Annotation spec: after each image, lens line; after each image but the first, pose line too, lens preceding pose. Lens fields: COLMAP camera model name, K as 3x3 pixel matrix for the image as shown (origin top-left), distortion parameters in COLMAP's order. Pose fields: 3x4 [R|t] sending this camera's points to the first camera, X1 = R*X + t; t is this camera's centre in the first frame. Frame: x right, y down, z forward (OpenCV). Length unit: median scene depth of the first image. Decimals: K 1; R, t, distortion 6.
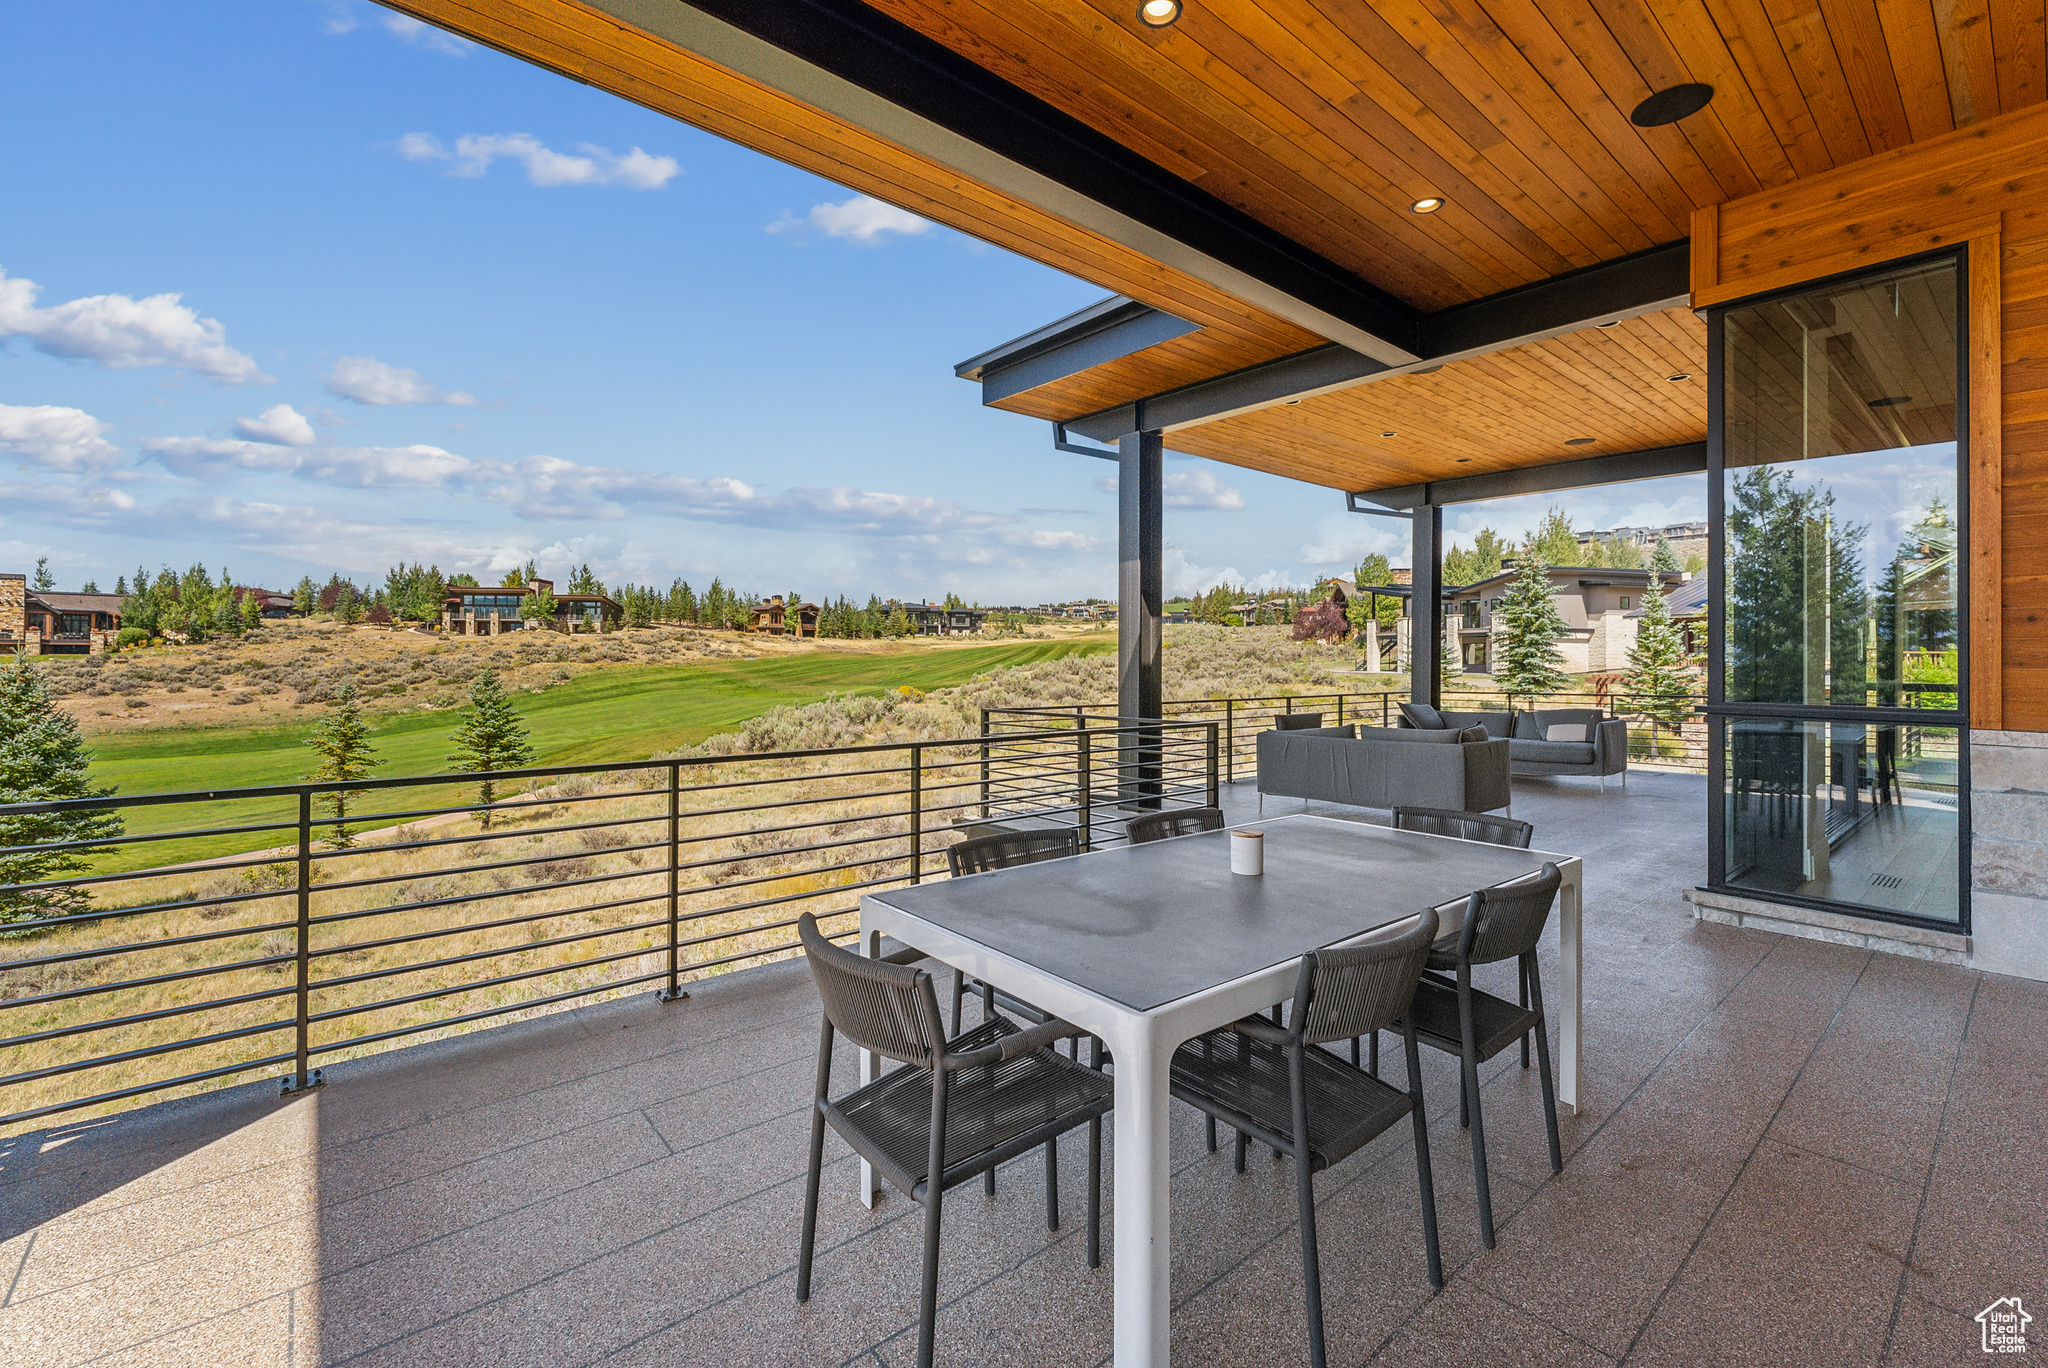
lens RADIAL K [[861.4, 0, 1025.4], [0, 861.4, 652.8], [0, 0, 1]] dist [-0.000935, 0.000397]
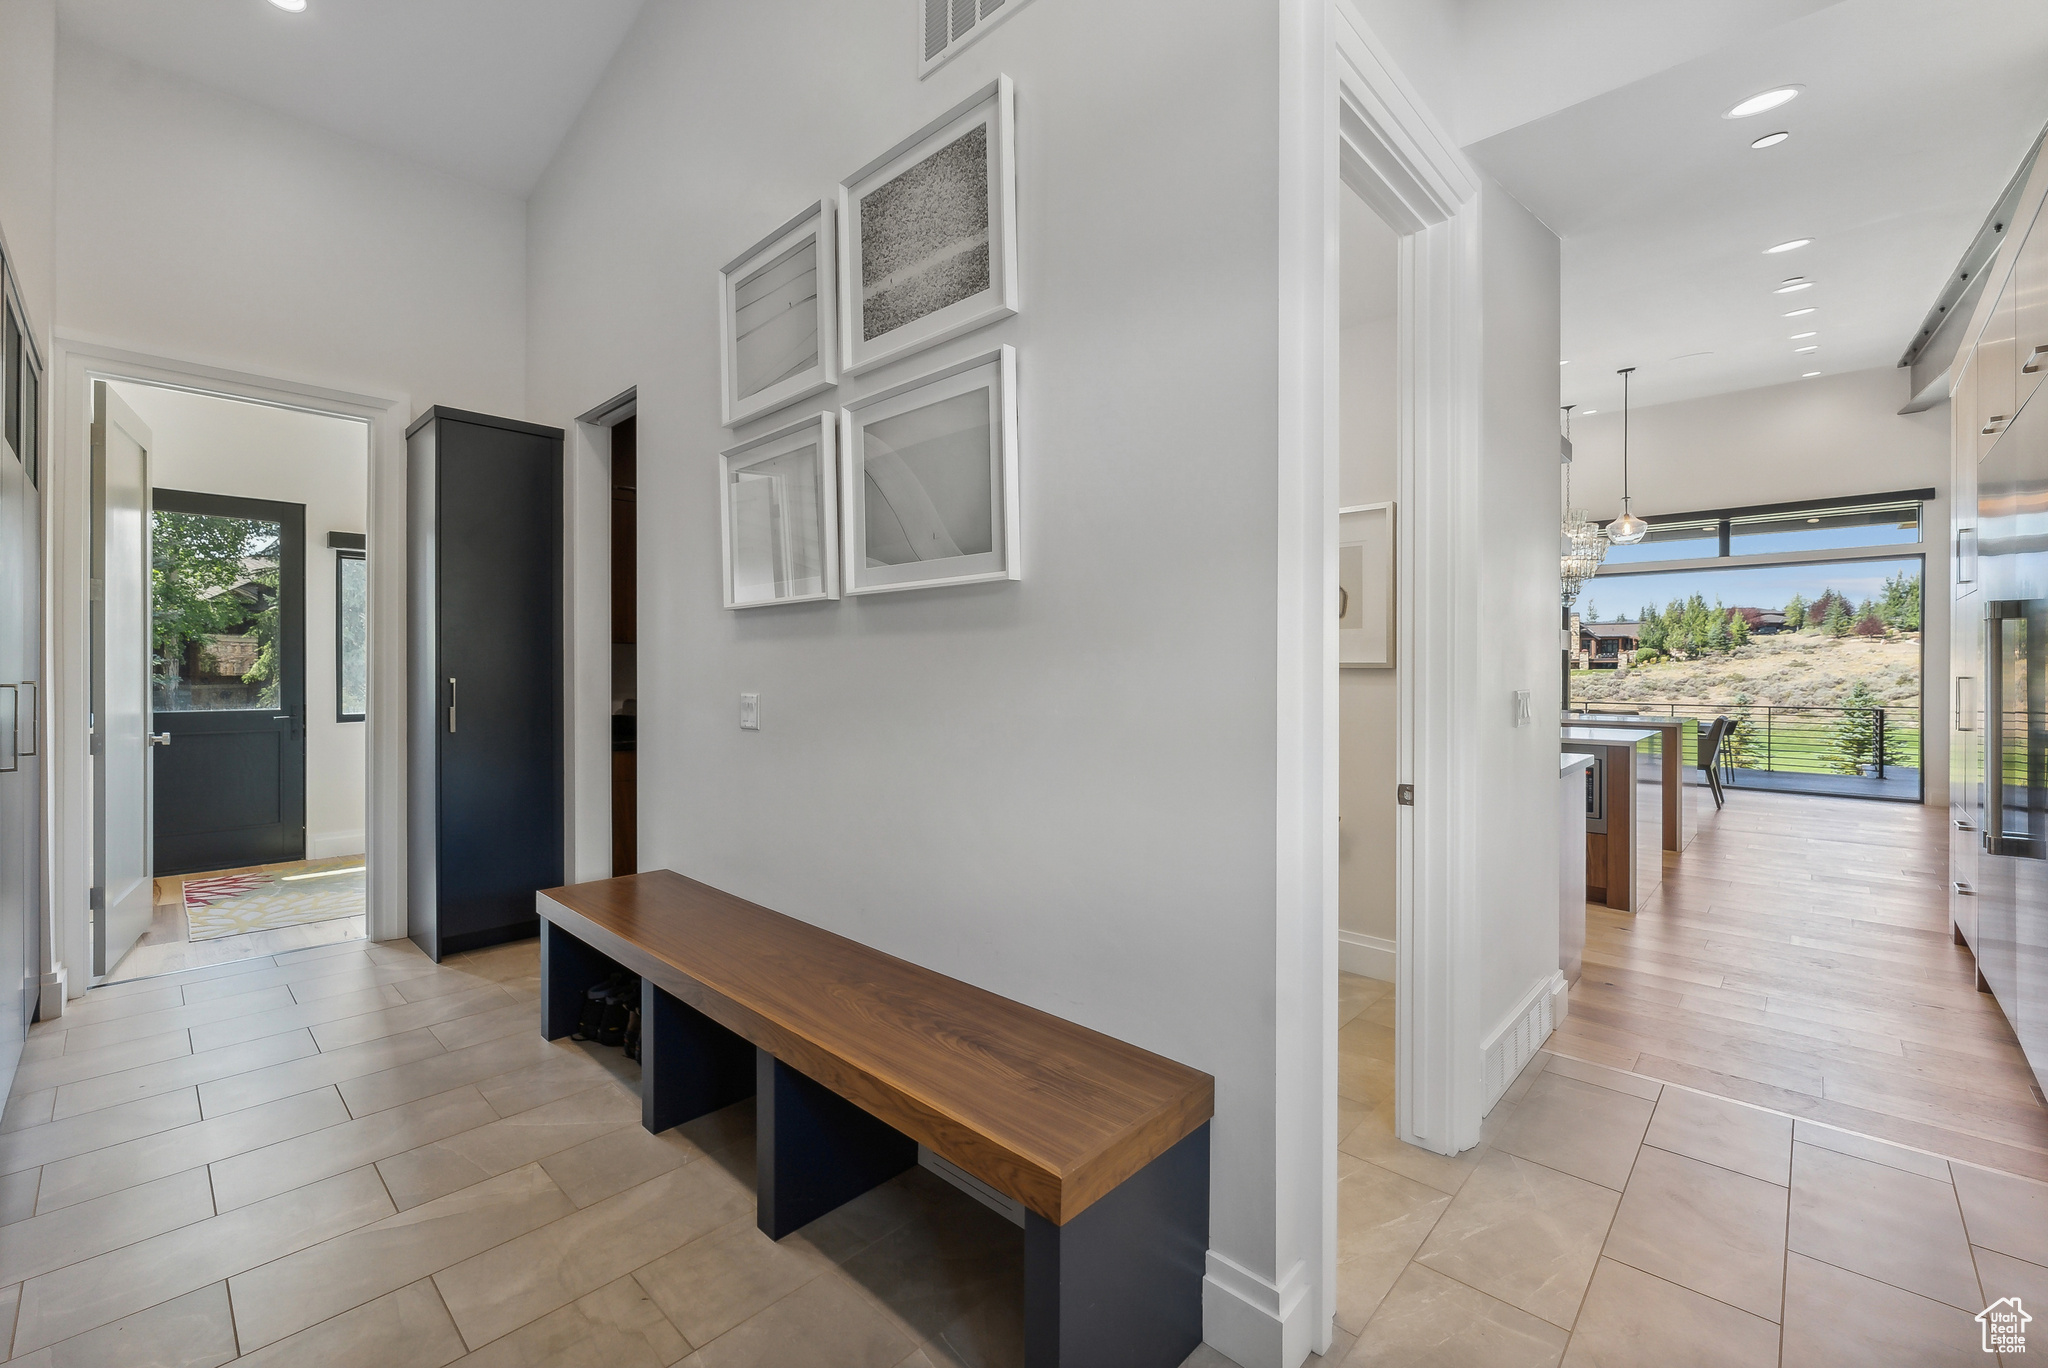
lens RADIAL K [[857.0, 0, 1017.2], [0, 857.0, 663.4], [0, 0, 1]] dist [-0.001558, 0.000466]
pose [[0.118663, -0.010189, -0.992882, 0.096489], [0.006116, 0.999936, -0.009530, -0.000543], [0.992916, -0.004941, 0.118717, -0.062811]]
